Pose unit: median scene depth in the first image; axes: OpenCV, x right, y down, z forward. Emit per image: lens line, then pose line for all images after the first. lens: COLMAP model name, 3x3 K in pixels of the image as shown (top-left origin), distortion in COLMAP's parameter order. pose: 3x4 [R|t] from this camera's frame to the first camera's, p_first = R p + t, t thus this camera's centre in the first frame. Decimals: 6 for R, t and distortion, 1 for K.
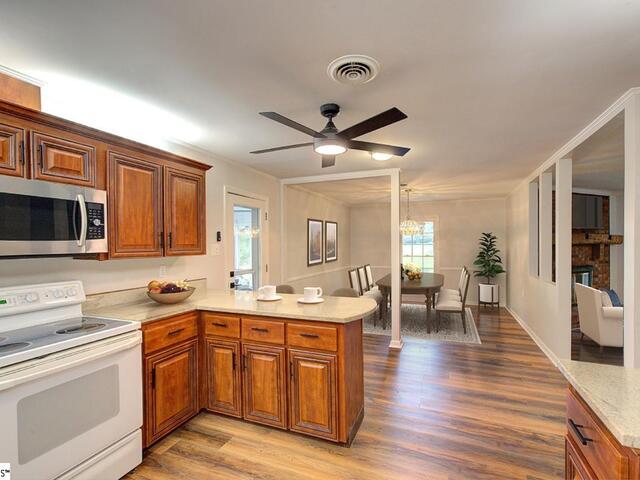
lens RADIAL K [[309.0, 0, 322.9], [0, 309.0, 244.7], [0, 0, 1]] dist [-0.001661, 0.004511]
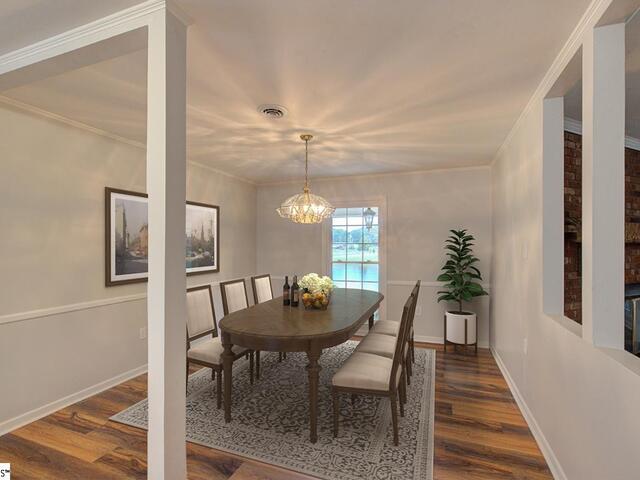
lens RADIAL K [[309.0, 0, 325.7], [0, 309.0, 241.3], [0, 0, 1]] dist [-0.001661, 0.004511]
pose [[0.998840, 0.019926, 0.043843, 0.243049], [-0.019645, 0.999784, -0.006824, -0.006044], [-0.043969, 0.005955, 0.999015, 0.405282]]
